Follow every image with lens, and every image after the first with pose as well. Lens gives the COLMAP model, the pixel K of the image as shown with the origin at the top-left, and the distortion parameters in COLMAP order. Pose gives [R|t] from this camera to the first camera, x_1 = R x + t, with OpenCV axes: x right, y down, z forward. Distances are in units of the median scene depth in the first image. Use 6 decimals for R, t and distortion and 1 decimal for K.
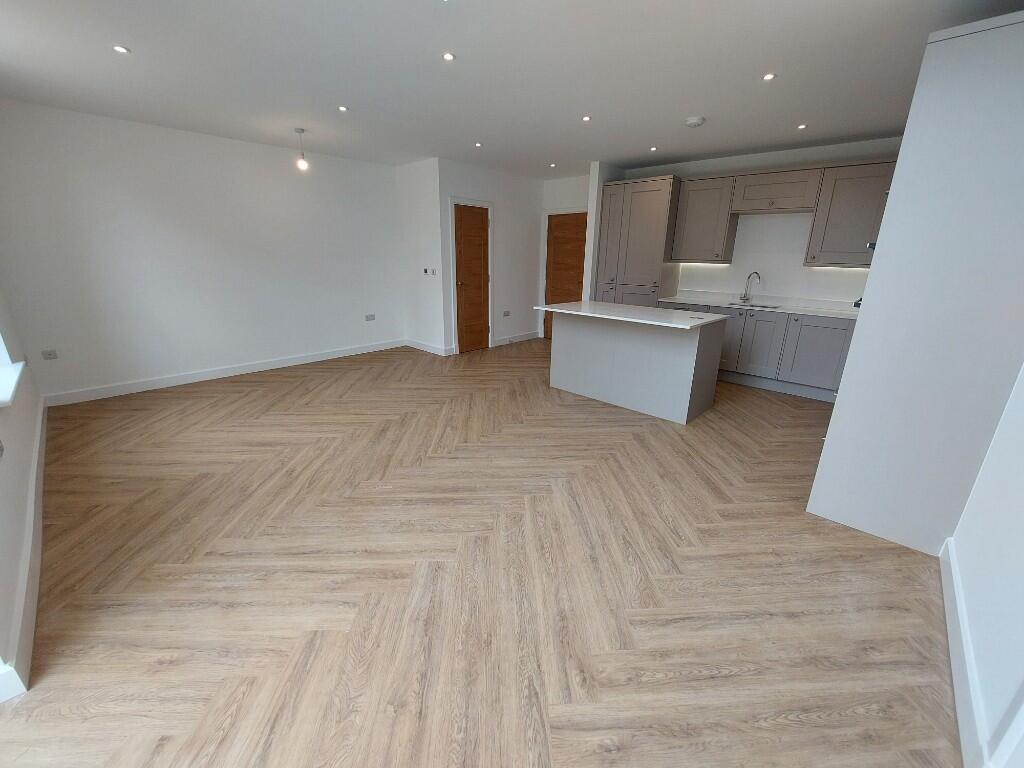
lens RADIAL K [[405.0, 0, 517.5], [0, 405.0, 382.6], [0, 0, 1]] dist [-0.013919, -0.000451]
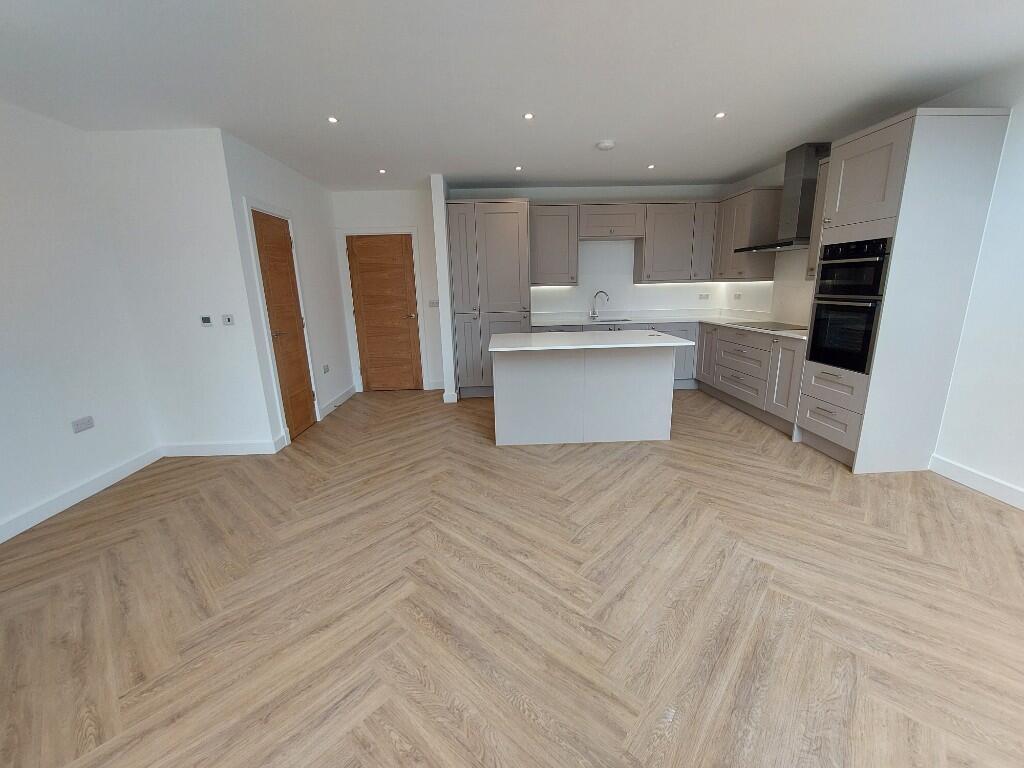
lens RADIAL K [[405.0, 0, 517.5], [0, 405.0, 382.6], [0, 0, 1]] dist [-0.013919, -0.000451]
pose [[0.706444, -0.197741, 0.679585, -0.413910], [0.246868, 0.968720, 0.025246, -0.123319], [-0.663319, 0.149933, 0.733163, 0.395734]]
